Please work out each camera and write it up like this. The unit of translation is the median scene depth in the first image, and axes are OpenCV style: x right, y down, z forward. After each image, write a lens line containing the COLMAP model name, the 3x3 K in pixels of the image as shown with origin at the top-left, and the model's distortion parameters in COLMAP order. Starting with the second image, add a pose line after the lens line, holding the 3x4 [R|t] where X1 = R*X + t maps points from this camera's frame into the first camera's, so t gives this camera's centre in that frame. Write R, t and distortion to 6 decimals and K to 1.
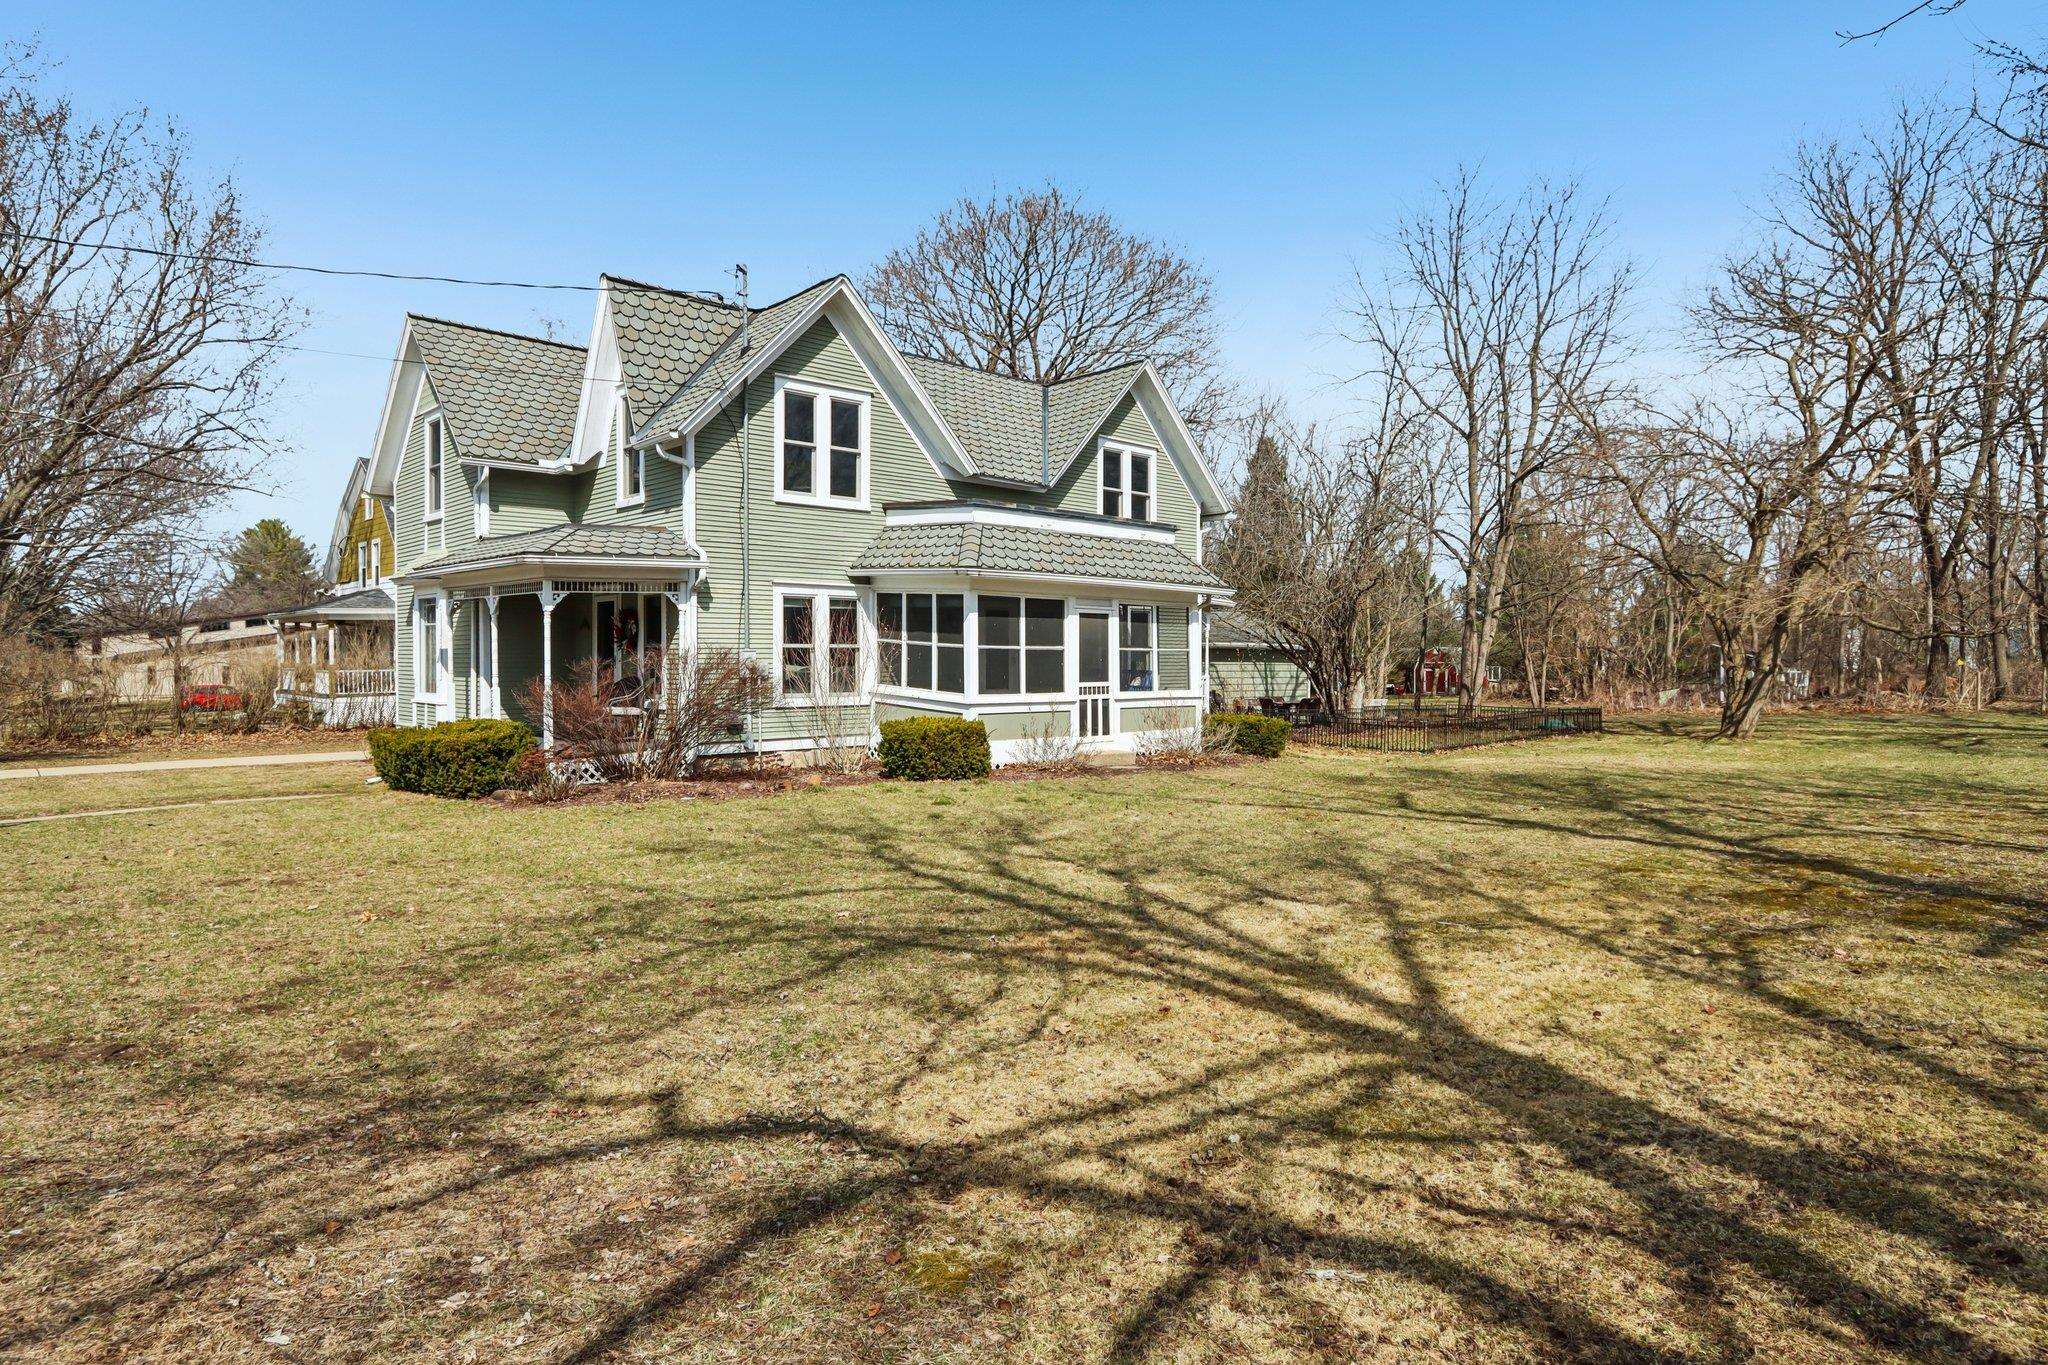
lens RADIAL K [[1190.1, 0, 1068.8], [0, 1190.1, 678.2], [0, 0, 1]] dist [-0.034365, 0.022751]
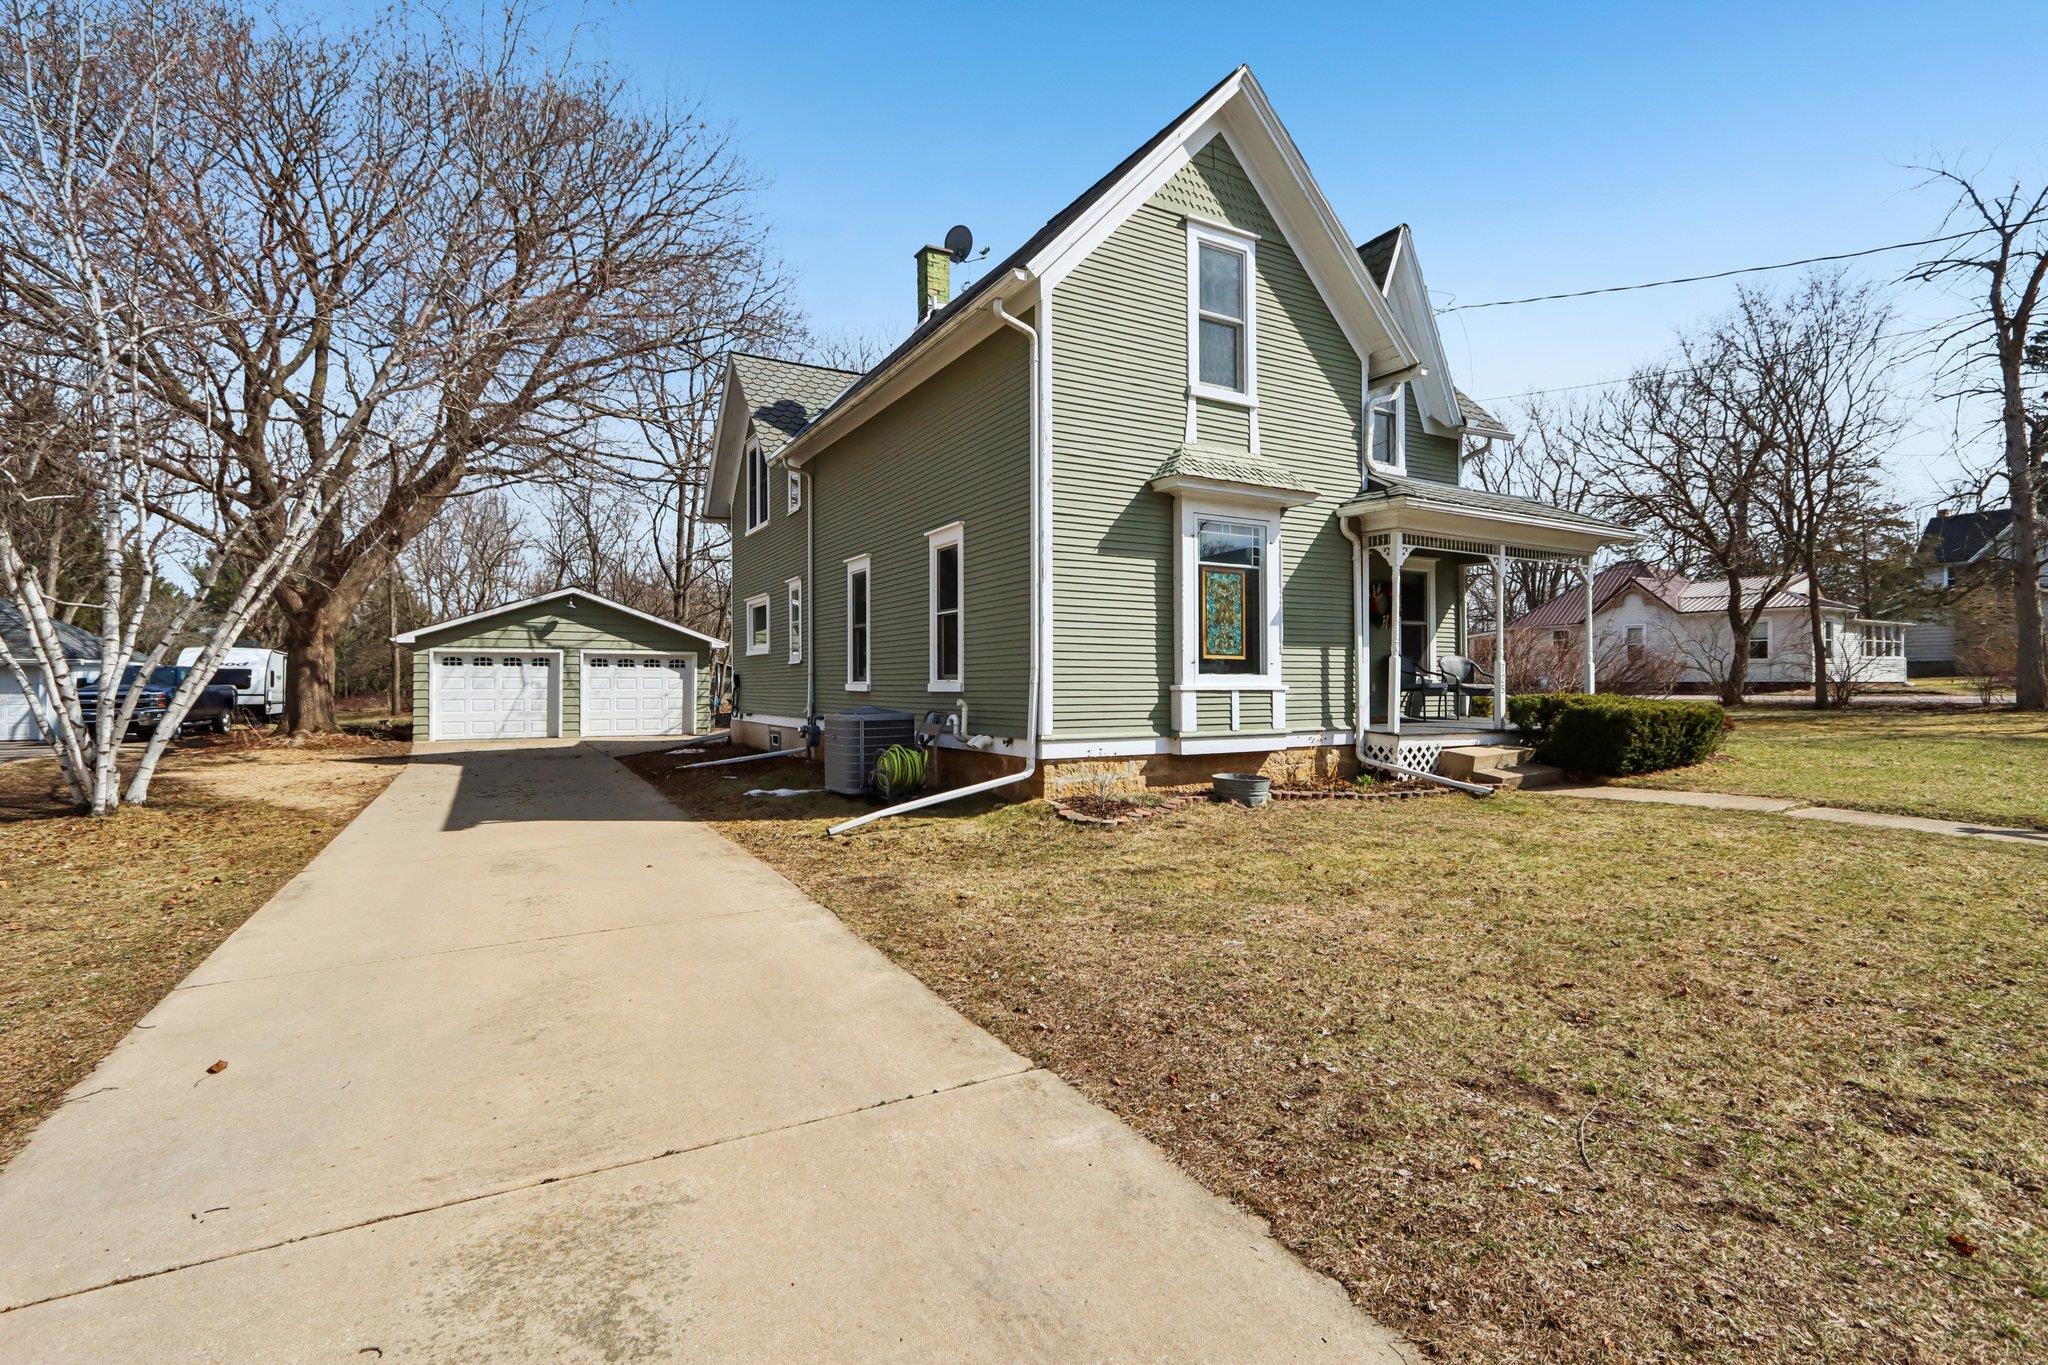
lens RADIAL K [[941.6, 0, 1028.5], [0, 941.6, 670.0], [0, 0, 1]] dist [-0.009426, 0.000199]
pose [[0.259644, 0.010462, 0.965648, -1.059938], [0.020145, 0.999665, -0.016248, 0.016323], [-0.965494, 0.023672, 0.259347, 0.982912]]
